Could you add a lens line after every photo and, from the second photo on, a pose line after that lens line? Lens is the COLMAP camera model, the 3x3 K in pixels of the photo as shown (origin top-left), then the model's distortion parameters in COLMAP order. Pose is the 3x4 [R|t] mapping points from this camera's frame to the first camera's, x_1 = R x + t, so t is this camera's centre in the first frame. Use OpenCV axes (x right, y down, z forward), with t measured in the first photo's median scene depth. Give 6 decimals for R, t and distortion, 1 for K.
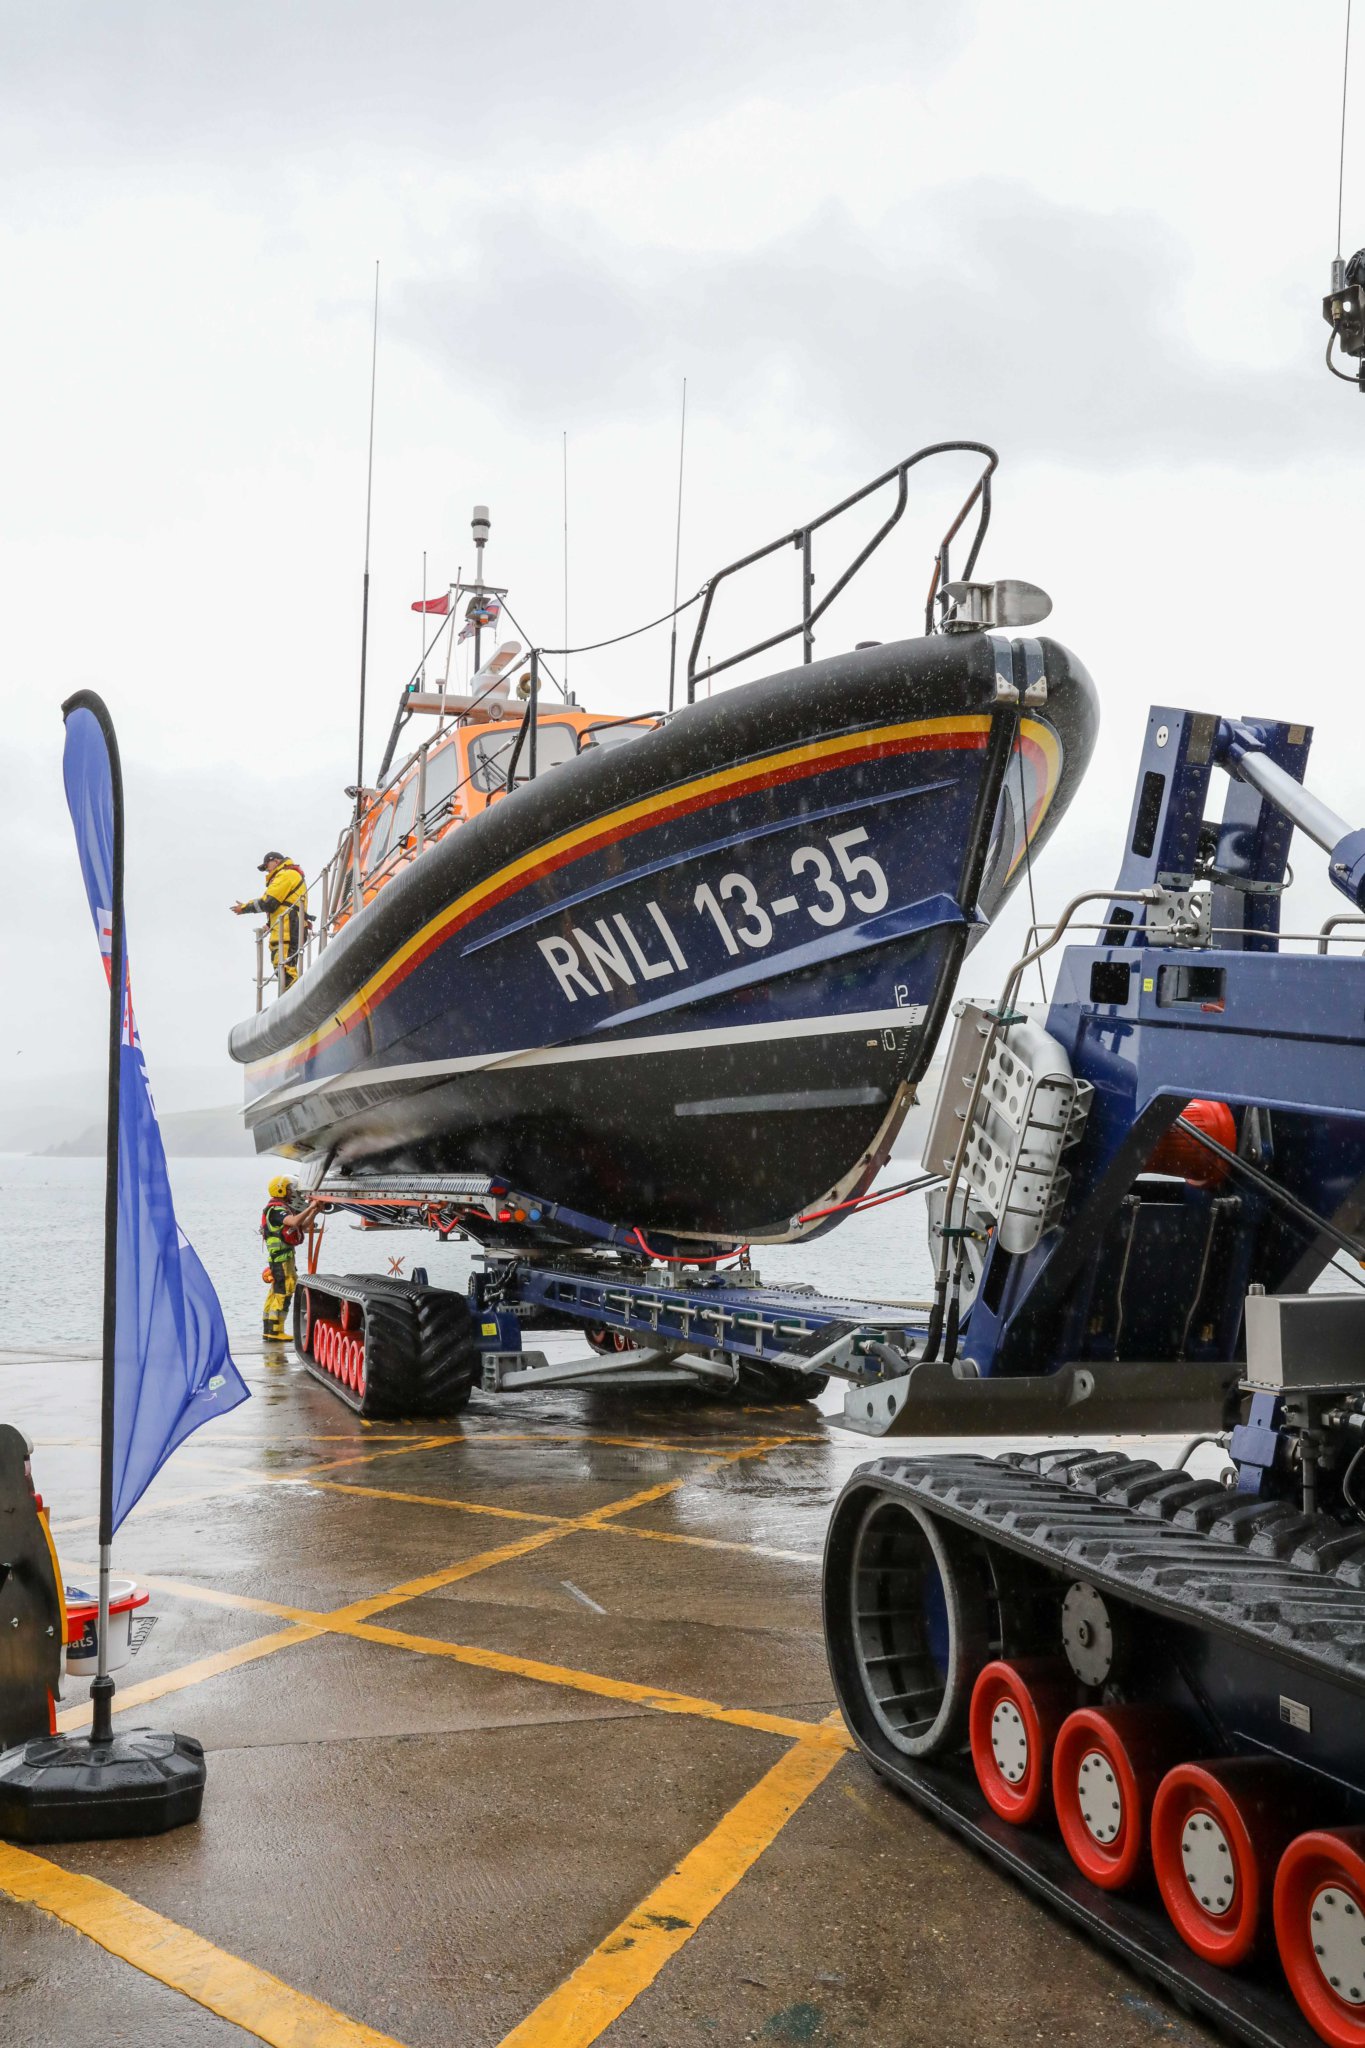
lens RADIAL K [[1956.6, 0, 682.5], [0, 1956.6, 1024.0], [0, 0, 1]] dist [-0.002675, 0.002759]
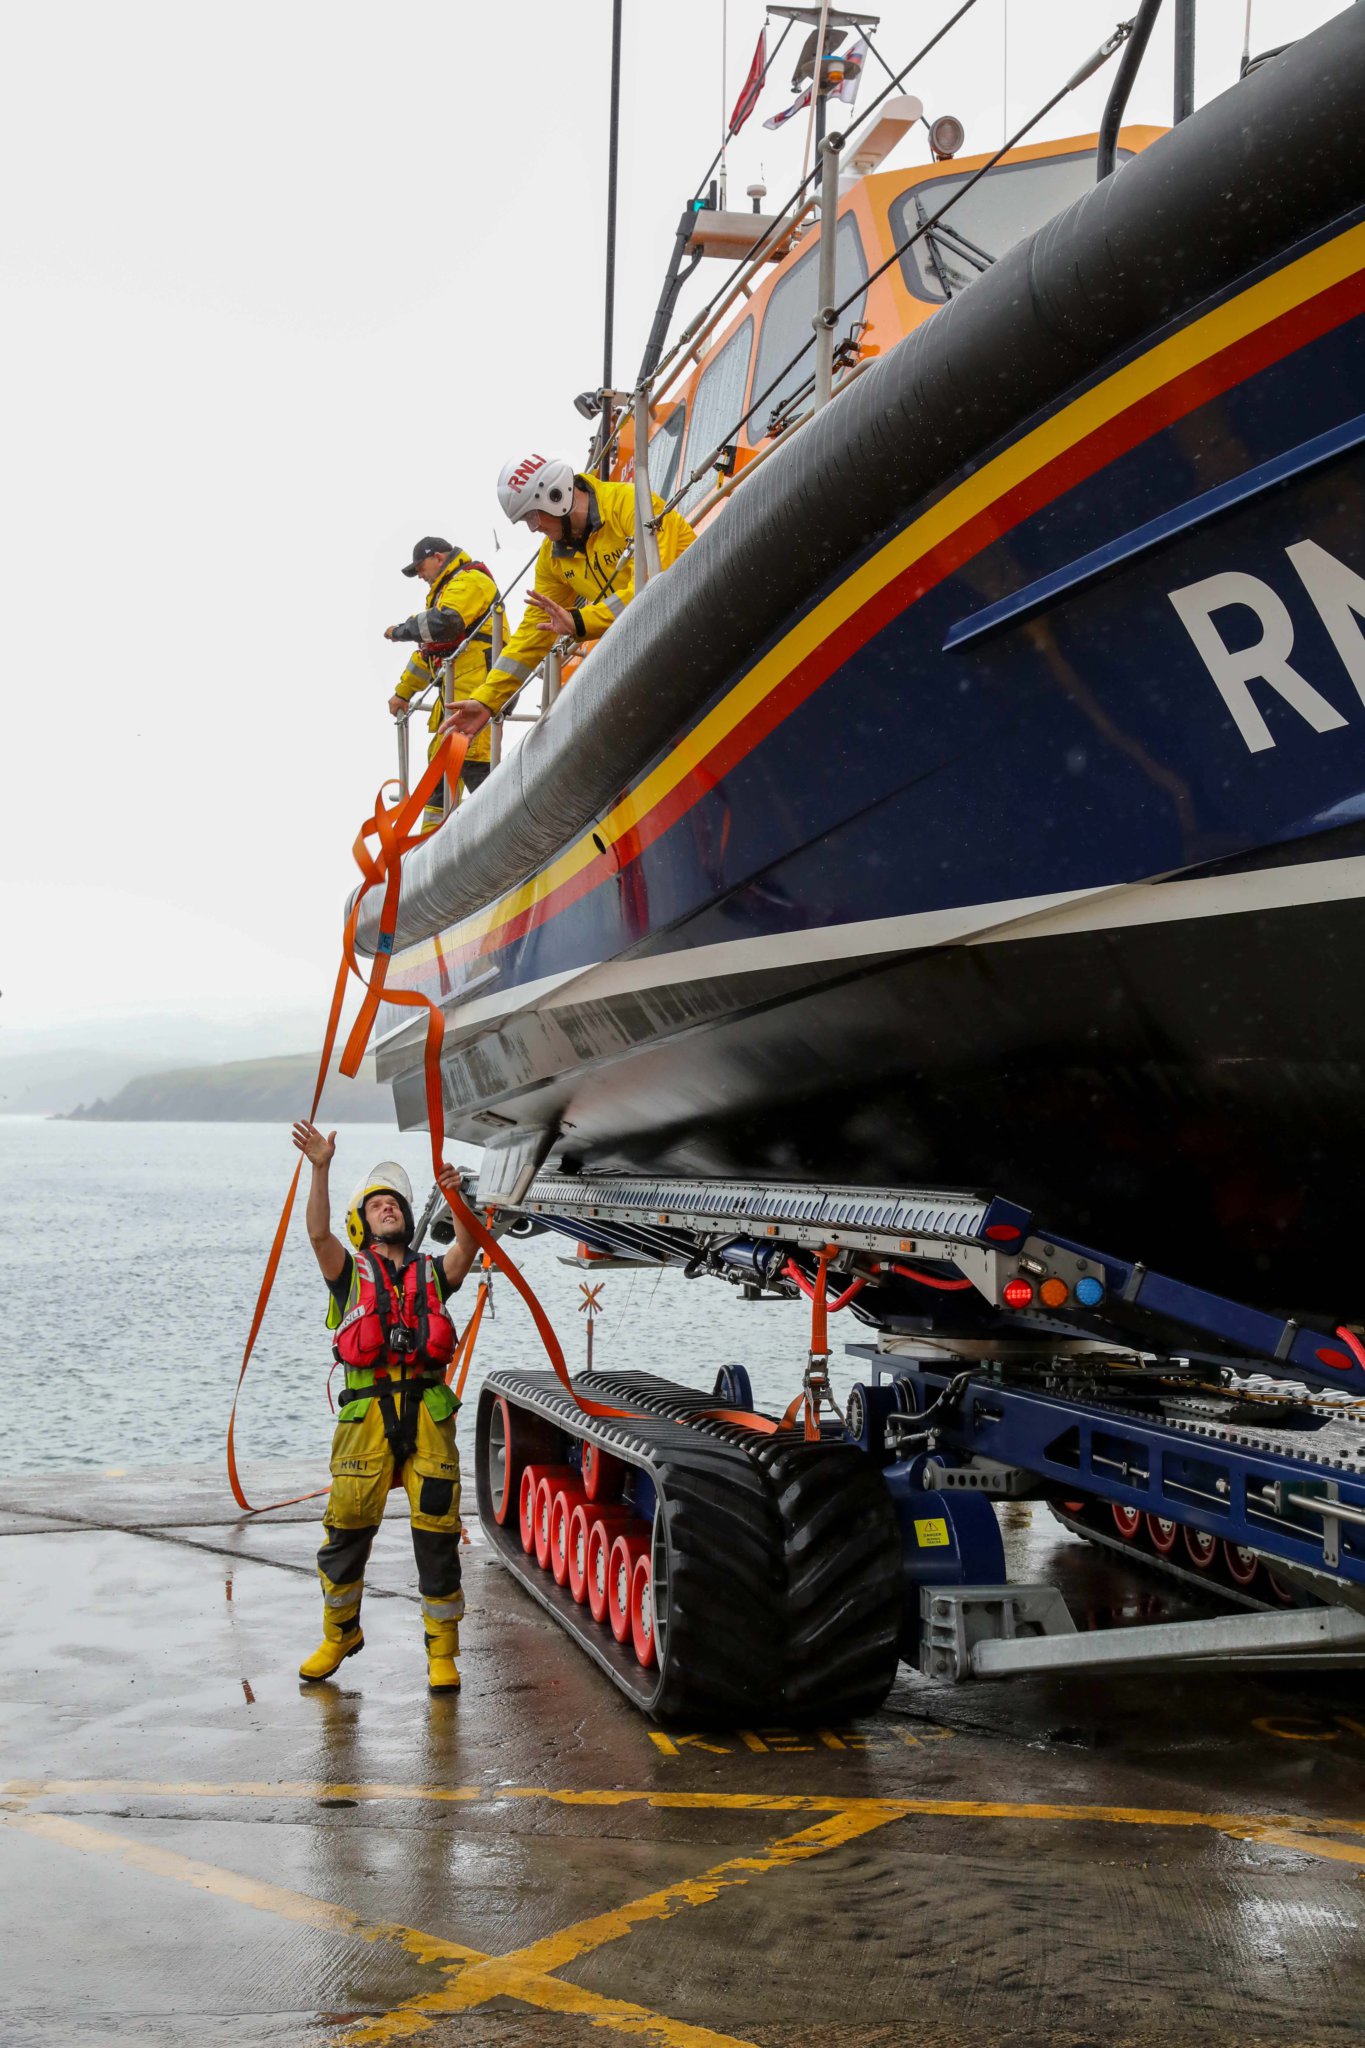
lens RADIAL K [[2841.4, 0, 682.5], [0, 2841.4, 1024.0], [0, 0, 1]] dist [0.176440, 0.008695]
pose [[0.994592, 0.001490, -0.103850, -0.099196], [0.001834, 0.999489, 0.031897, 0.021221], [0.103844, -0.031915, 0.994081, 0.391880]]
